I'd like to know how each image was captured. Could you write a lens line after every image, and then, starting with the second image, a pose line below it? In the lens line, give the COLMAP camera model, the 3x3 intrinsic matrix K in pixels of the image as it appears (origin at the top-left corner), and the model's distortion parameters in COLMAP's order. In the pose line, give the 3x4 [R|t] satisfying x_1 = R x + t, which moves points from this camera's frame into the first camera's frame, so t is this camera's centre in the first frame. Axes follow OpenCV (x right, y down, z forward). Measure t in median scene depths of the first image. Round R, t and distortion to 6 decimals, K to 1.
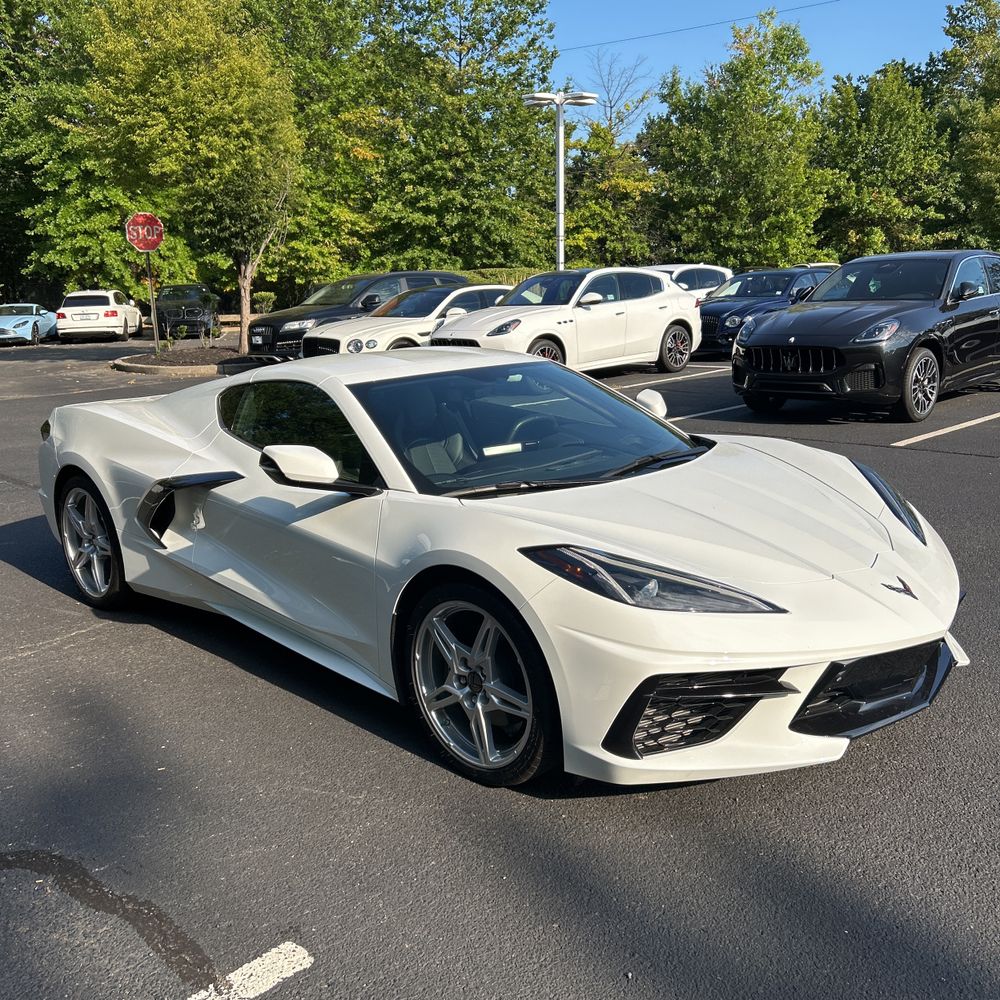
lens RADIAL K [[1007.8, 0, 497.7], [0, 1007.8, 505.8], [0, 0, 1]] dist [0.011803, 0.000000]
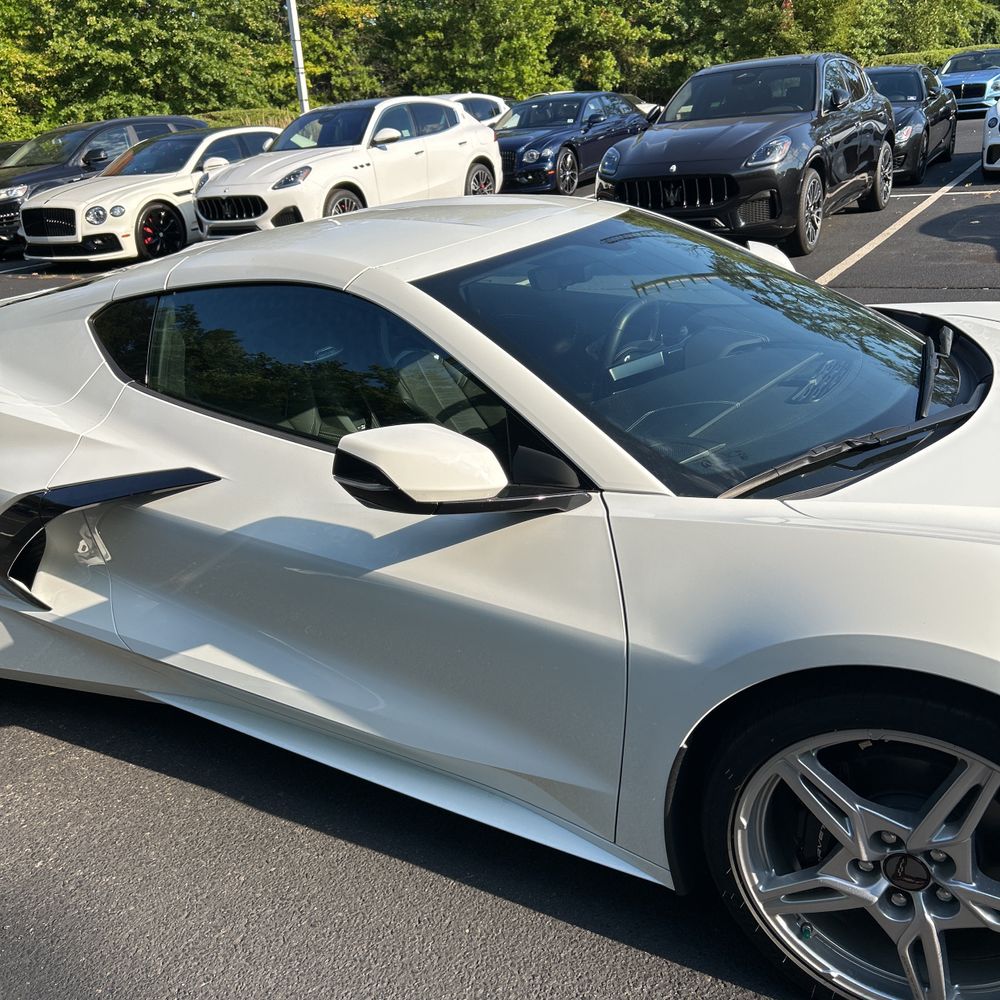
lens RADIAL K [[1007.8, 0, 497.3], [0, 1007.8, 509.4], [0, 0, 1]] dist [0.011803, 0.000000]
pose [[0.960020, -0.144404, 0.239811, -0.056580], [0.108313, 0.981568, 0.157455, -0.018689], [-0.258128, -0.125186, 0.957966, 0.107853]]
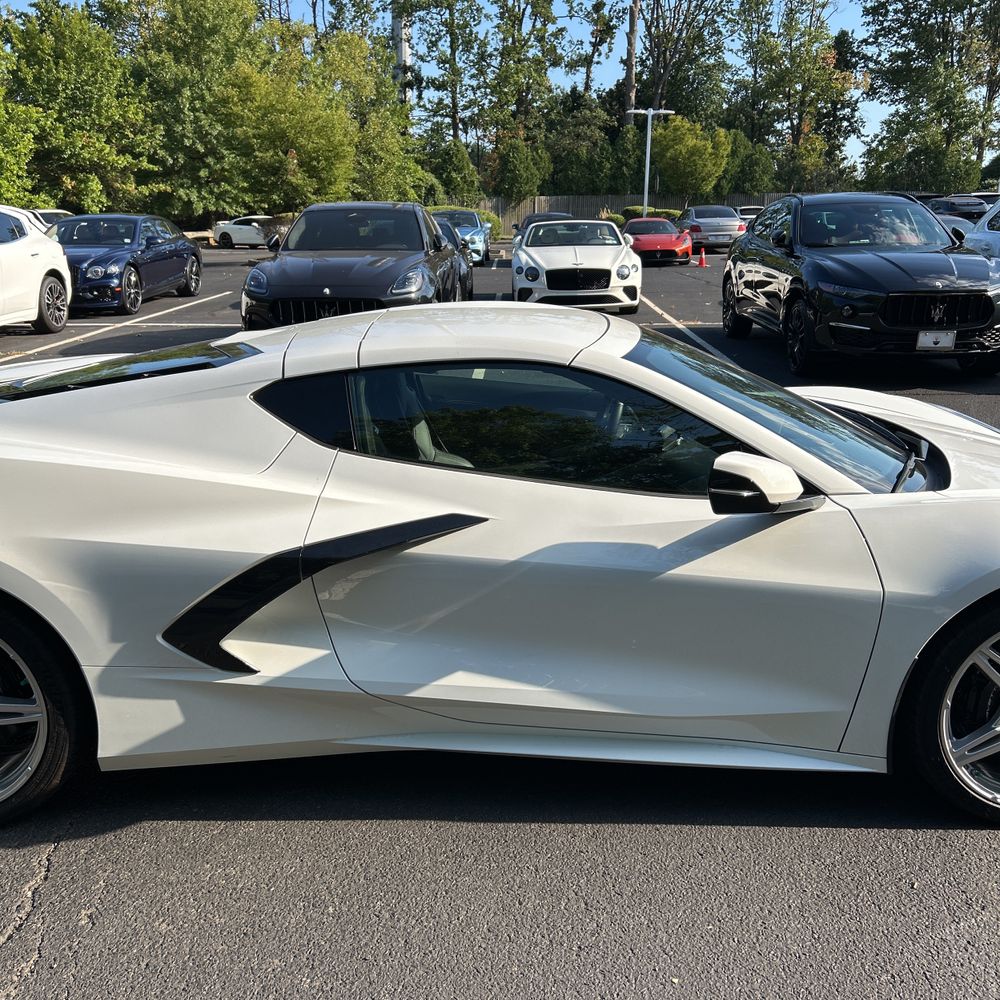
lens RADIAL K [[1007.8, 0, 498.5], [0, 1007.8, 500.8], [0, 0, 1]] dist [0.011803, 0.000000]
pose [[0.706275, -0.156546, 0.690412, -0.157745], [0.128620, 0.987389, 0.092309, -0.022517], [-0.696156, 0.023605, 0.717502, 0.130085]]
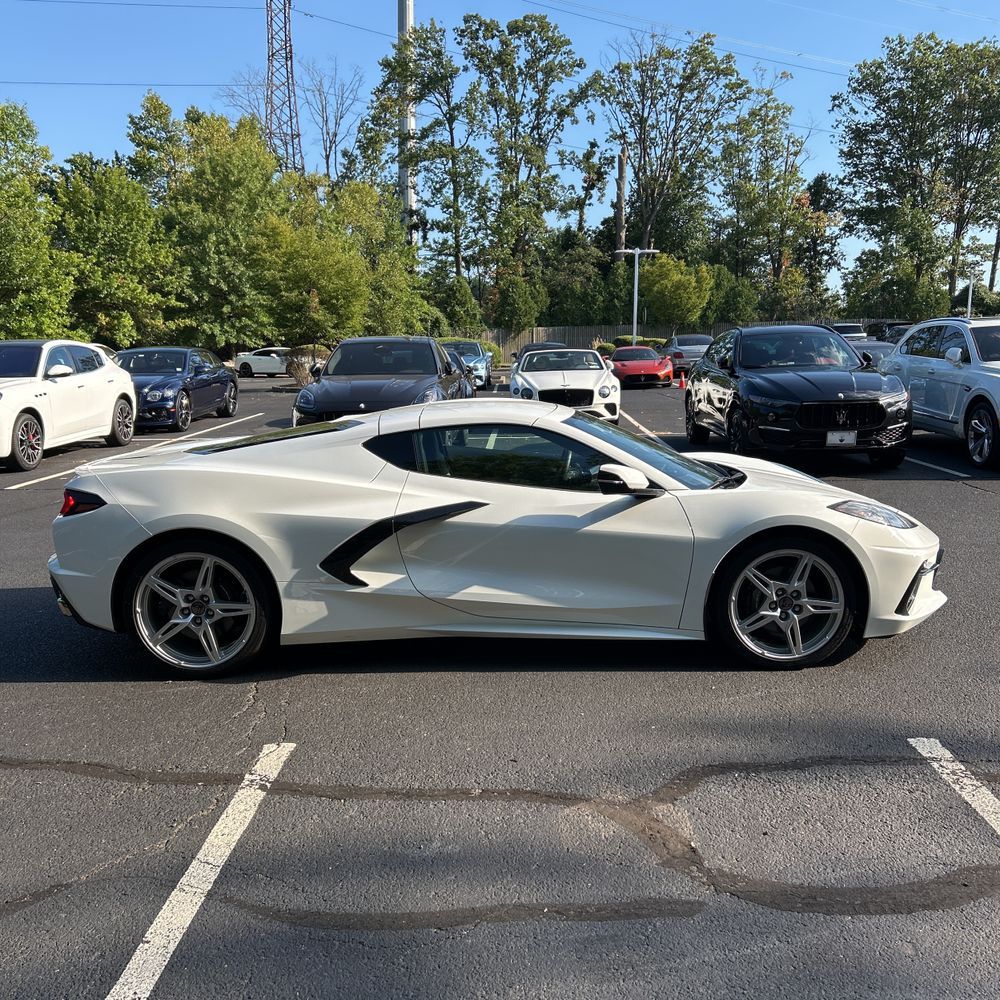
lens RADIAL K [[1007.8, 0, 499.4], [0, 1007.8, 507.0], [0, 0, 1]] dist [0.011803, 0.000000]
pose [[0.706709, -0.082225, 0.702710, -0.252240], [0.137502, 0.990248, -0.022414, 0.000791], [-0.694014, 0.112464, 0.711123, 0.035974]]
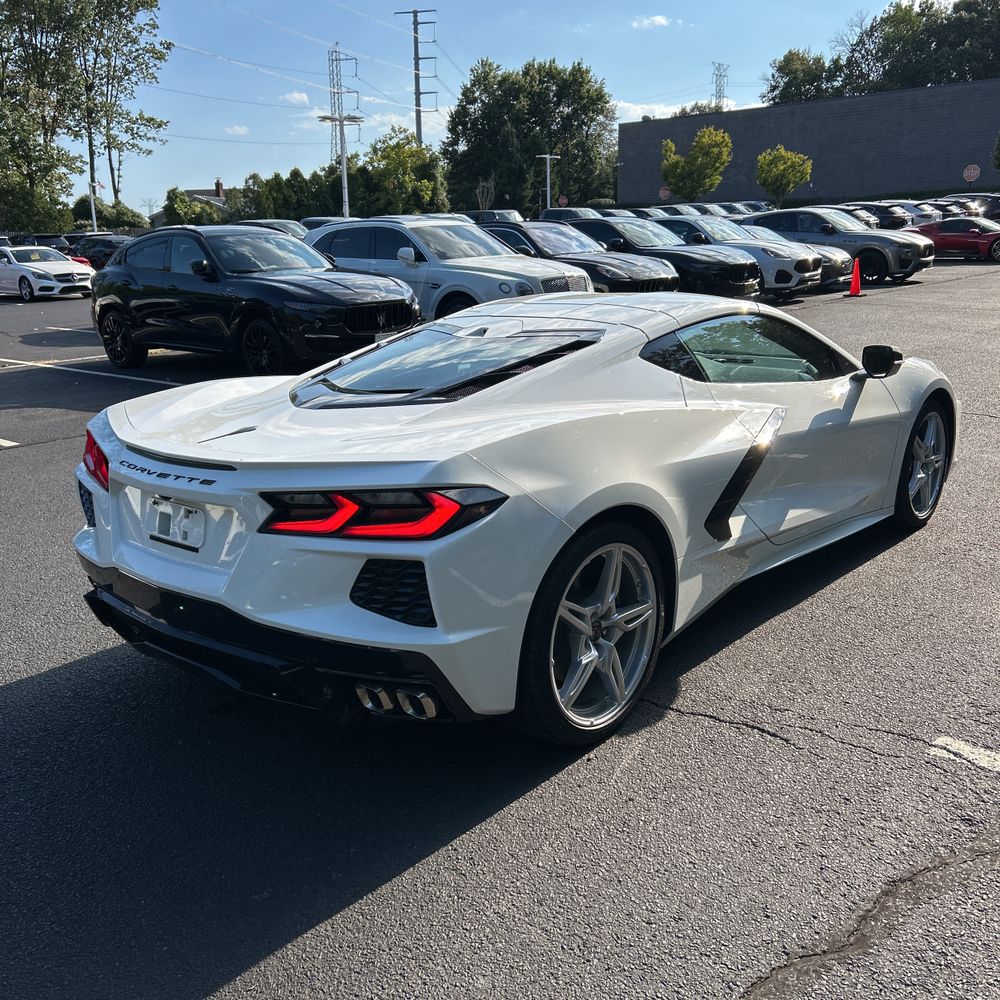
lens RADIAL K [[1007.8, 0, 499.5], [0, 1007.8, 501.7], [0, 0, 1]] dist [0.011803, 0.000000]
pose [[-0.075343, -0.209104, 0.974987, -0.285109], [0.245765, 0.943709, 0.221388, -0.054434], [-0.966397, 0.256298, -0.019712, 0.308925]]
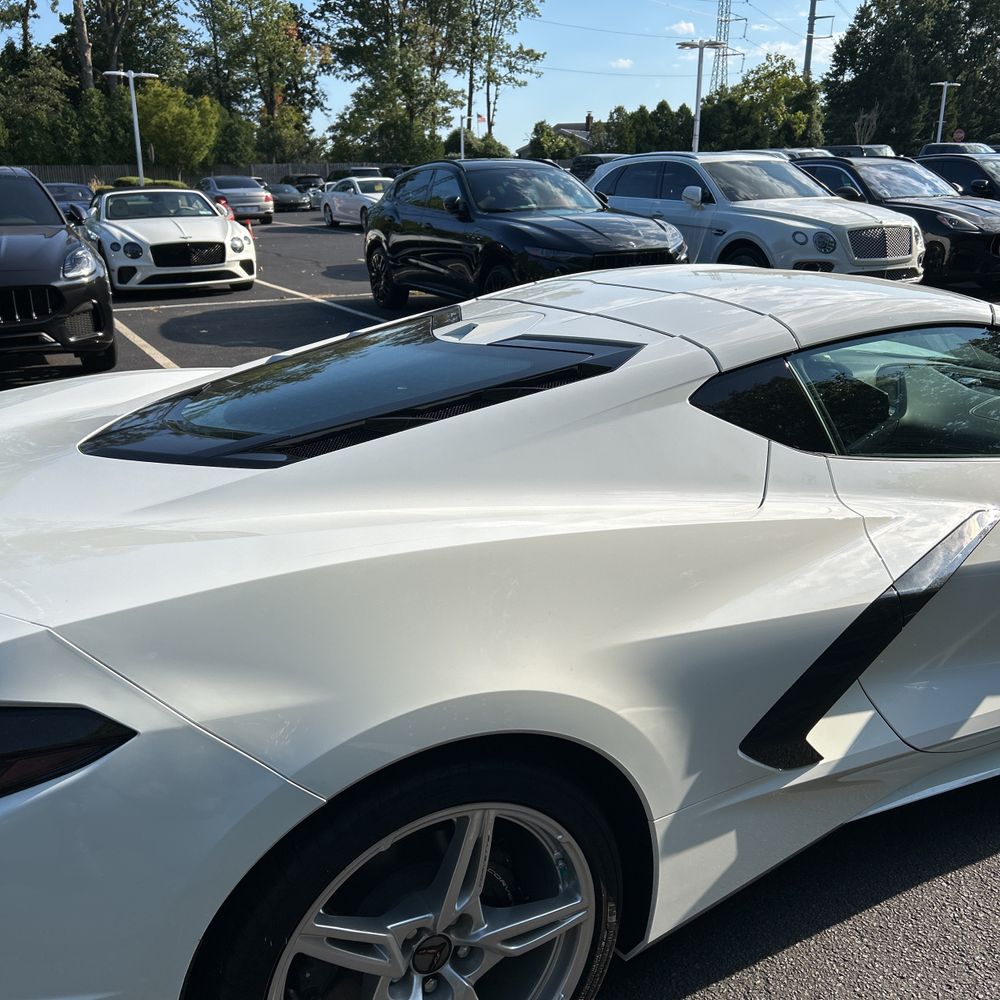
lens RADIAL K [[1007.8, 0, 506.9], [0, 1007.8, 493.5], [0, 0, 1]] dist [0.011803, 0.000000]
pose [[0.266408, -0.246995, 0.931676, -0.190770], [0.206952, 0.958723, 0.194988, -0.045820], [-0.941381, 0.140866, 0.306528, 0.254511]]
